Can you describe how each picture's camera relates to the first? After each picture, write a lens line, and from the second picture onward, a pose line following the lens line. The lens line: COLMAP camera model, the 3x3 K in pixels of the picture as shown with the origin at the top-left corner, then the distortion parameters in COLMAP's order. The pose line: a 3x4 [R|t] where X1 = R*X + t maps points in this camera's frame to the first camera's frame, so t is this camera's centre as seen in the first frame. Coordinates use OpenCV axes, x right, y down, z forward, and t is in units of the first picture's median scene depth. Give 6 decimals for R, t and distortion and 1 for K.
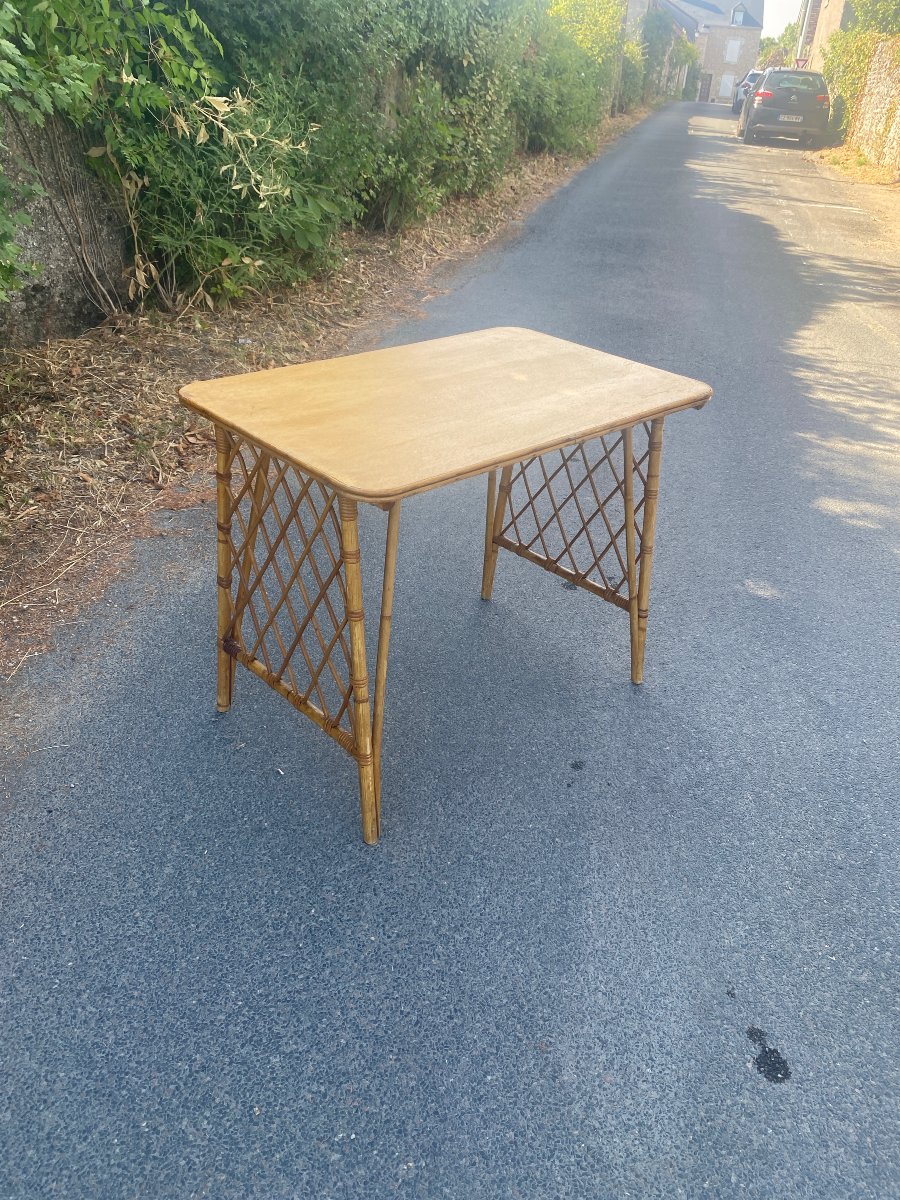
lens RADIAL K [[942.7, 0, 450.3], [0, 942.7, 593.5], [0, 0, 1]] dist [0.000104, 0.001609]
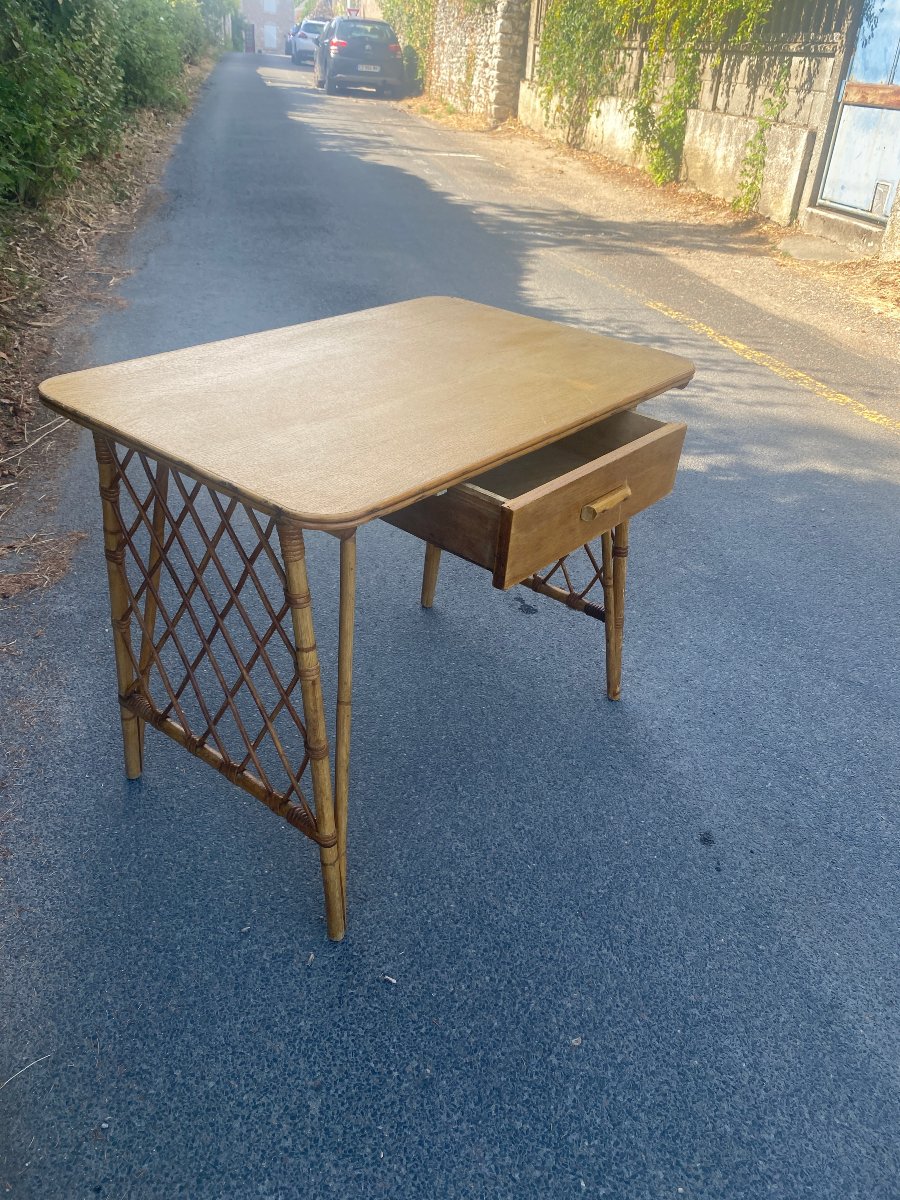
lens RADIAL K [[942.7, 0, 451.6], [0, 942.7, 588.0], [0, 0, 1]] dist [0.000104, 0.001609]
pose [[0.907377, -0.206463, 0.366116, -0.098983], [0.193795, 0.978435, 0.071468, -0.041180], [-0.372976, 0.006103, 0.927821, 0.094640]]
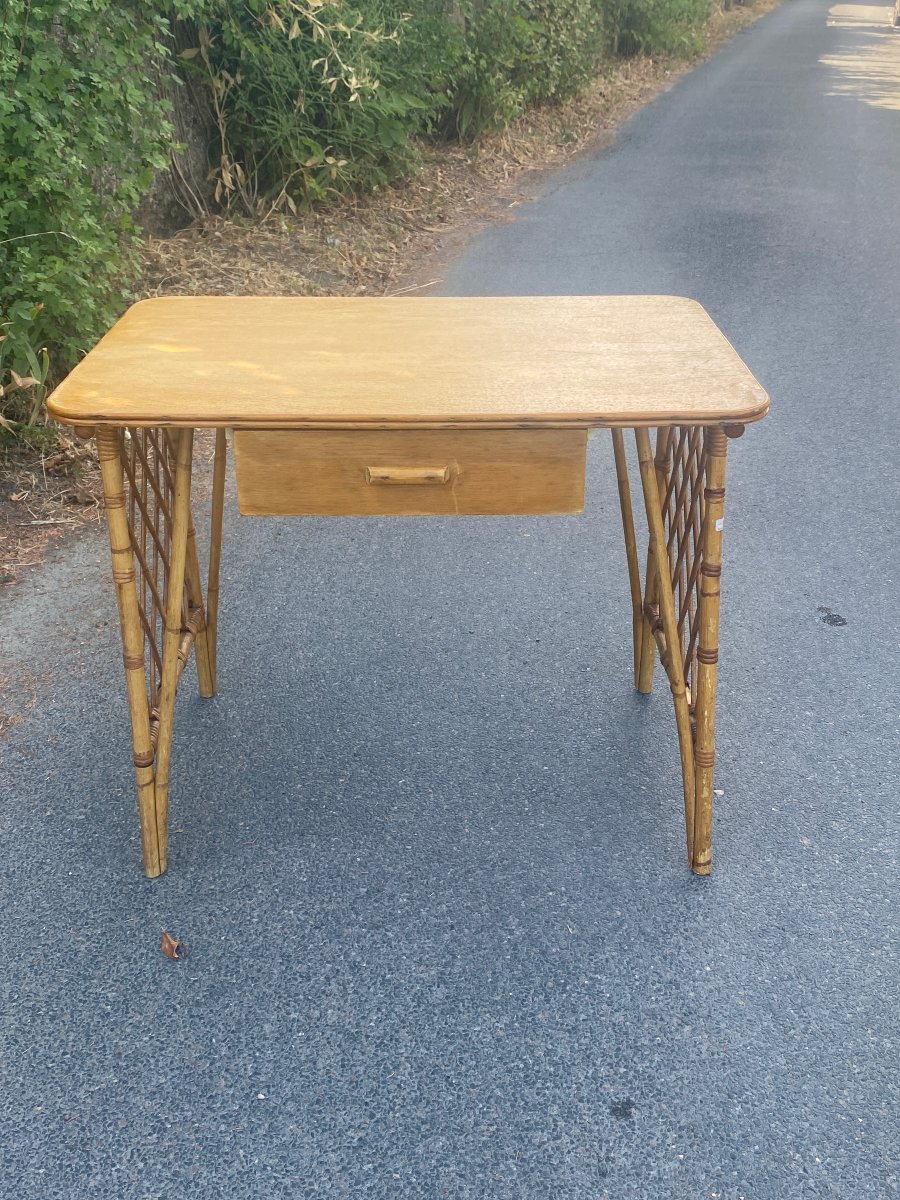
lens RADIAL K [[1355.8, 0, 448.9], [0, 1355.8, 608.5], [0, 0, 1]] dist [-0.001541, 0.000000]
pose [[0.998051, -0.031519, -0.053866, -0.025381], [0.027946, 0.997438, -0.065859, 0.129151], [0.055804, 0.064225, 0.996374, -0.220266]]
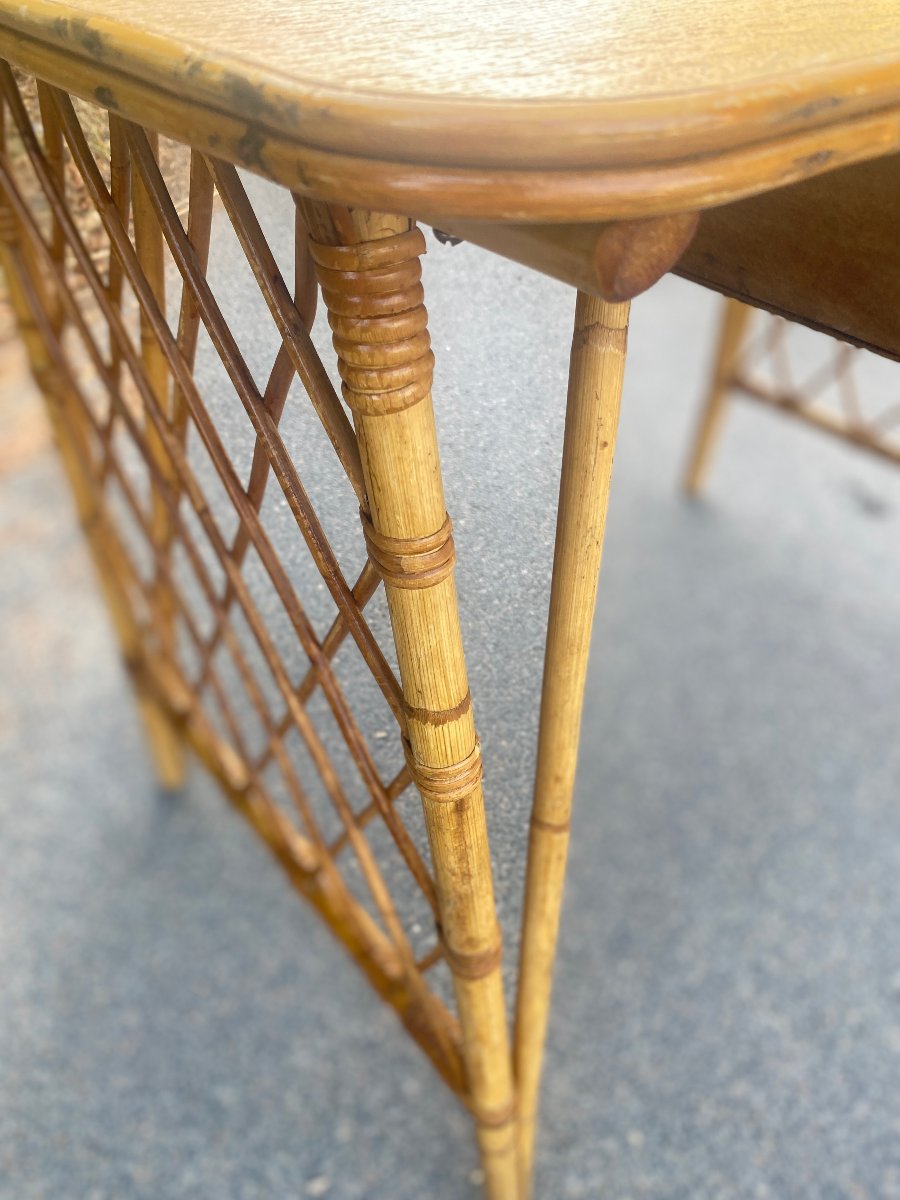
lens RADIAL K [[942.7, 0, 441.3], [0, 942.7, 592.6], [0, 0, 1]] dist [0.000104, 0.001609]
pose [[0.971989, -0.196492, 0.128948, -0.047451], [0.170166, 0.966816, 0.190554, -0.037904], [-0.162111, -0.163274, 0.973171, 0.292327]]
